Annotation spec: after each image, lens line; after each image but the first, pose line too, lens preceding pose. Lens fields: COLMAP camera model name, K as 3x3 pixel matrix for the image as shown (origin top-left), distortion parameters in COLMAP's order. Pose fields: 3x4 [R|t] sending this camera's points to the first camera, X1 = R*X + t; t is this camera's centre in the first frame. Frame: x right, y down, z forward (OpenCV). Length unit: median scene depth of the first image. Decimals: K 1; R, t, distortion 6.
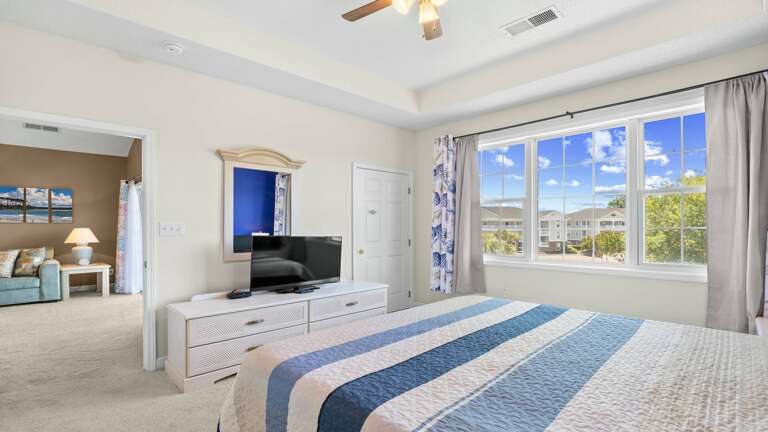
lens RADIAL K [[359.9, 0, 383.9], [0, 359.9, 225.9], [0, 0, 1]] dist [-0.004688, -0.000362]
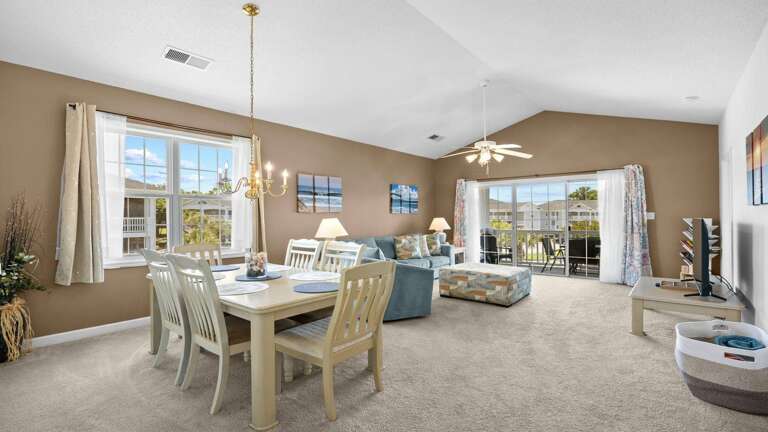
lens RADIAL K [[355.1, 0, 382.5], [0, 355.1, 218.5], [0, 0, 1]] dist [-0.011541, 0.000074]
pose [[0.993445, -0.003135, 0.114269, -1.199408], [0.002557, 0.999983, 0.005205, 0.001661], [-0.114284, -0.004879, 0.993436, -0.207309]]
